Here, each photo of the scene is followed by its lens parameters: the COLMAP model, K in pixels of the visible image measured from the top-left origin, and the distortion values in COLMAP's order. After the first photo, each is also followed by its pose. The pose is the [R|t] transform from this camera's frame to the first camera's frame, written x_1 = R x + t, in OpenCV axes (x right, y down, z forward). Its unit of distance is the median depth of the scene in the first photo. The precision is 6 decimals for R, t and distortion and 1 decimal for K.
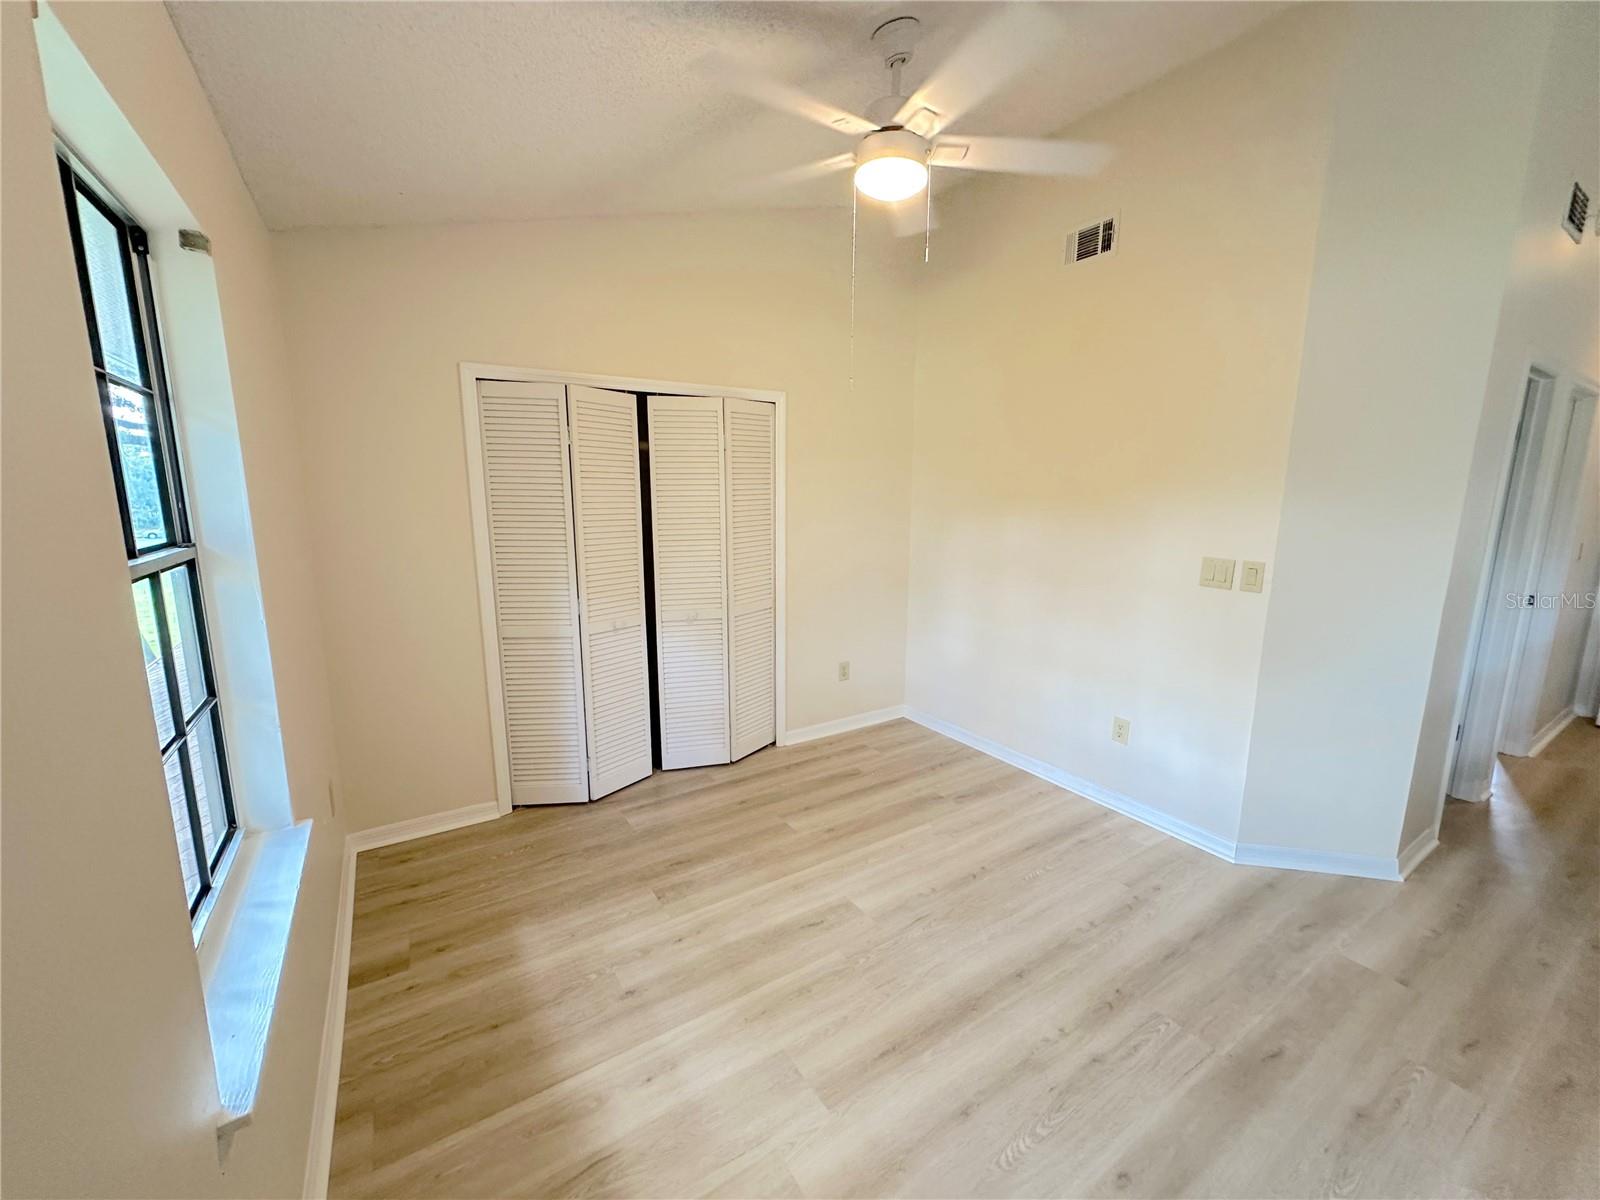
lens RADIAL K [[640.3, 0, 800.0], [0, 640.3, 600.0], [0, 0, 1]] dist [-0.000596, -0.000086]
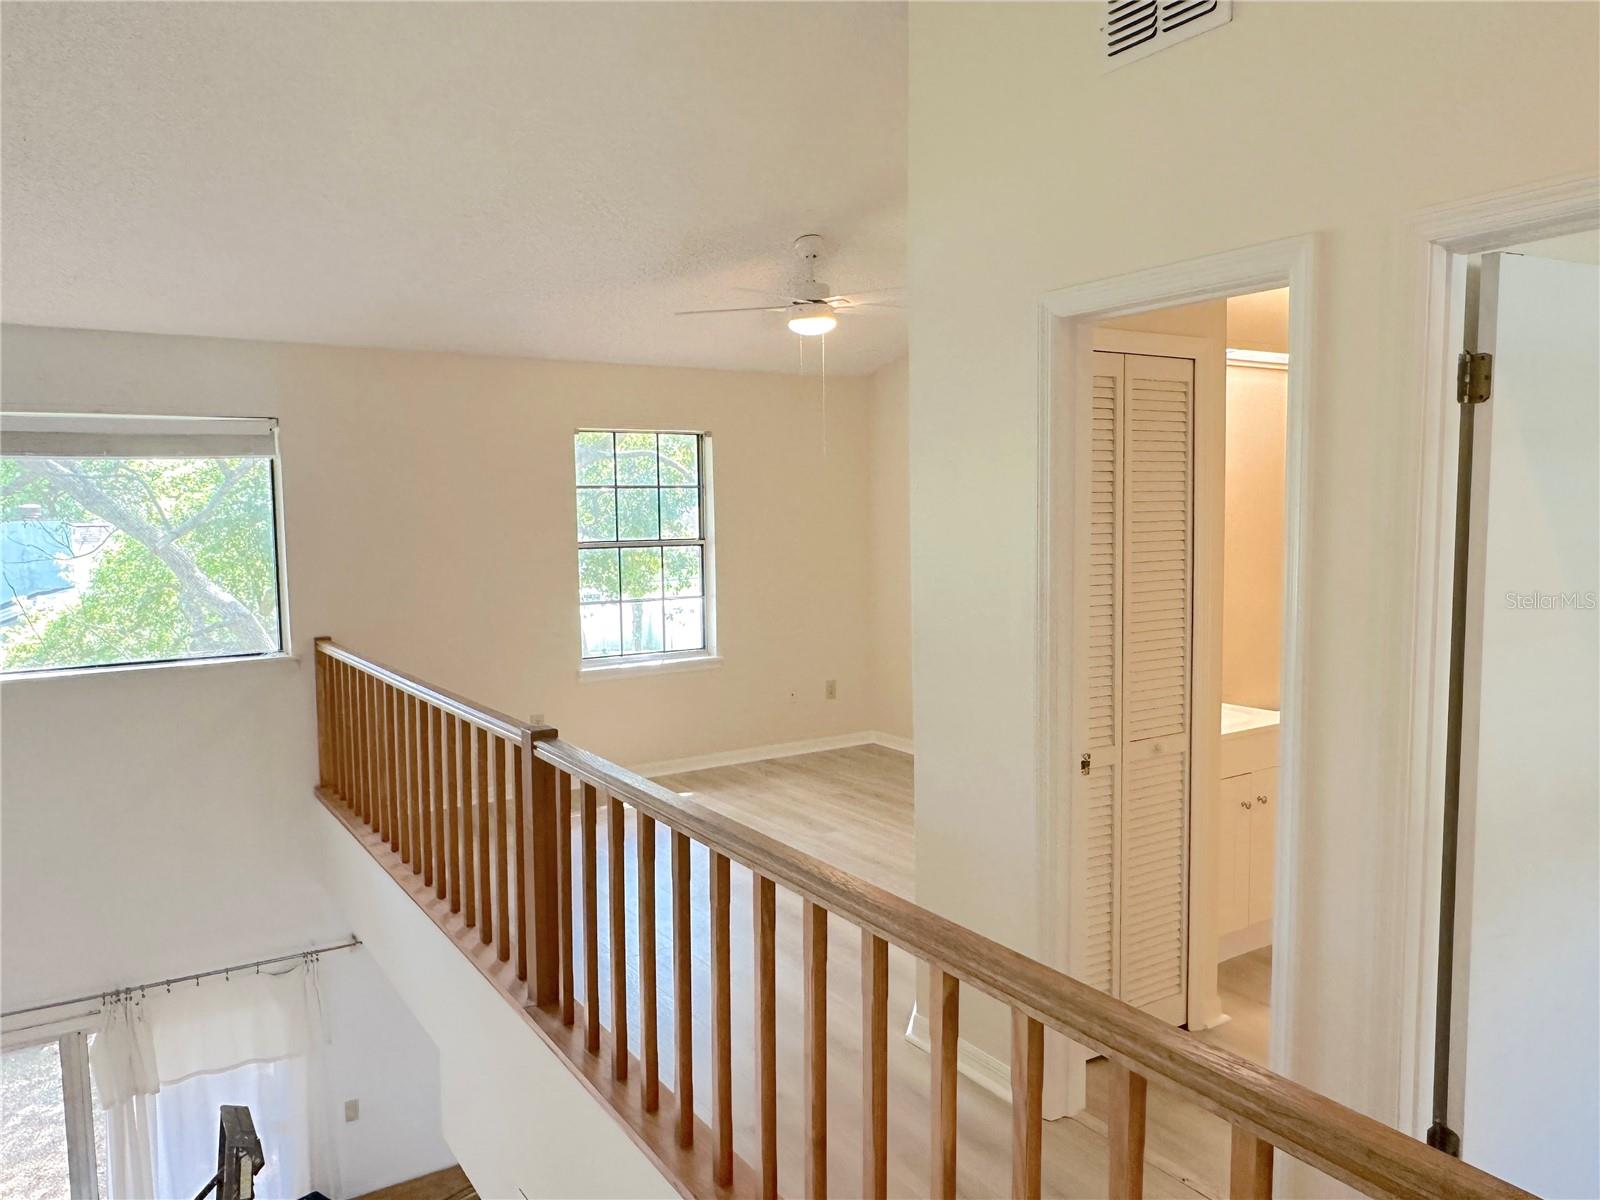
lens RADIAL K [[1117.2, 0, 800.0], [0, 1117.2, 600.0], [0, 0, 1]] dist [-0.031090, 0.002145]
pose [[0.004404, 0.077282, -0.997000, 1.779884], [-0.156407, 0.984792, 0.075645, -0.117804], [0.987683, 0.155605, 0.016424, 0.628556]]
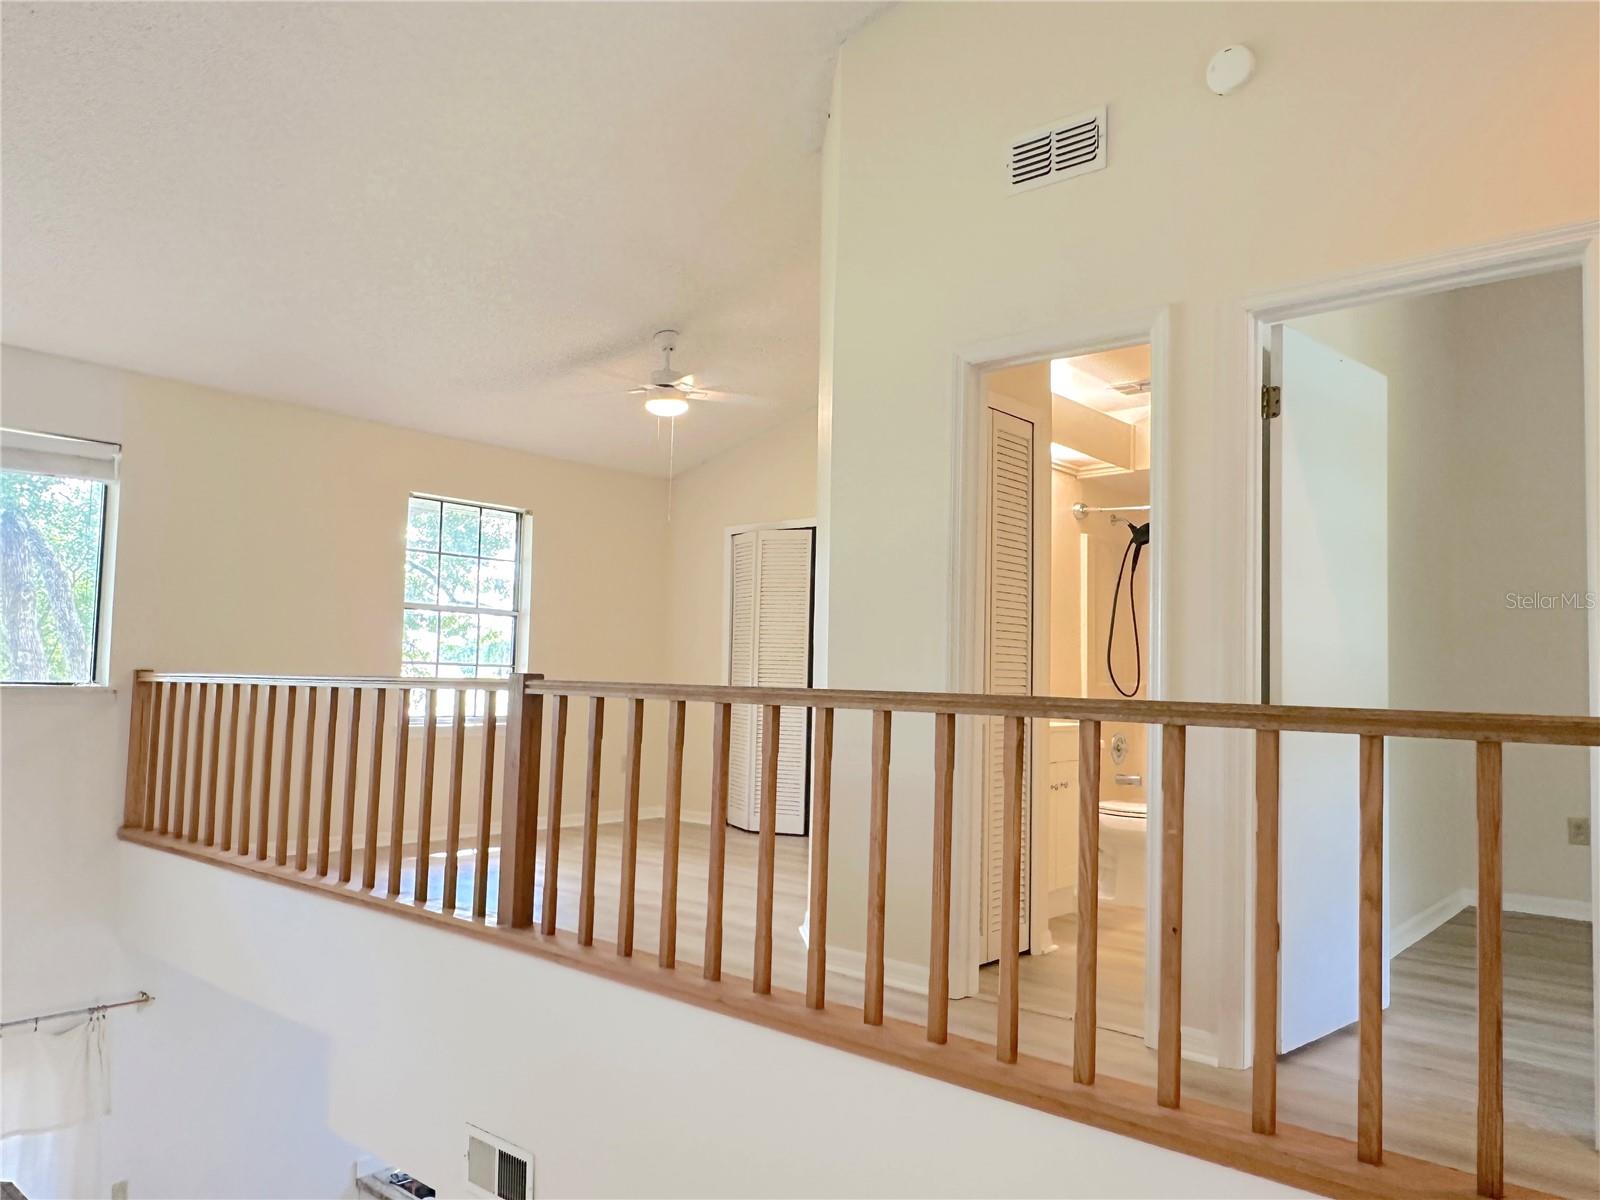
lens RADIAL K [[1110.5, 0, 804.3], [0, 1110.5, 612.6], [0, 0, 1]] dist [-0.022458, -0.000697]
pose [[0.294123, -0.056067, -0.954122, 1.944972], [-0.184177, 0.976243, -0.114143, 0.117110], [0.937854, 0.209299, 0.276809, 0.379577]]
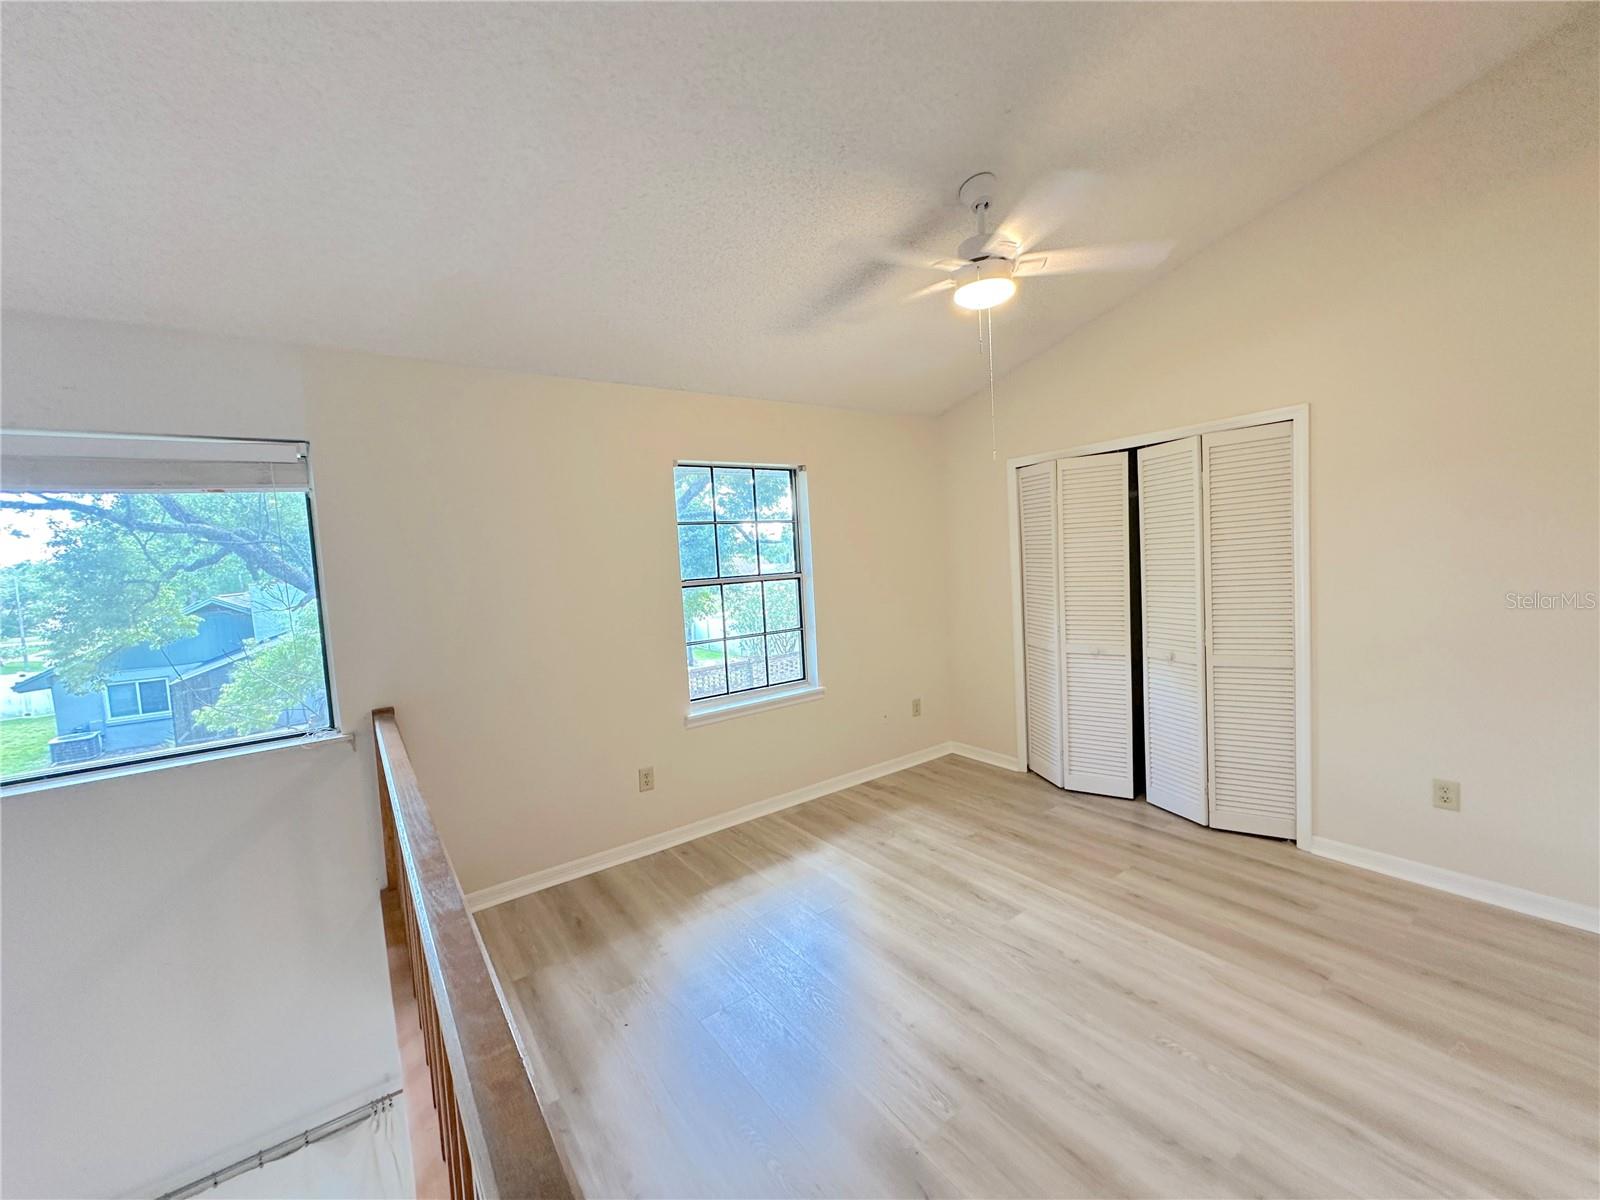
lens RADIAL K [[640.3, 0, 800.0], [0, 640.3, 600.0], [0, 0, 1]] dist [-0.000596, -0.000086]
pose [[0.047778, 0.062807, -0.996881, 0.860964], [-0.114022, 0.991840, 0.057025, -0.058128], [0.992329, 0.110942, 0.054549, 0.393108]]
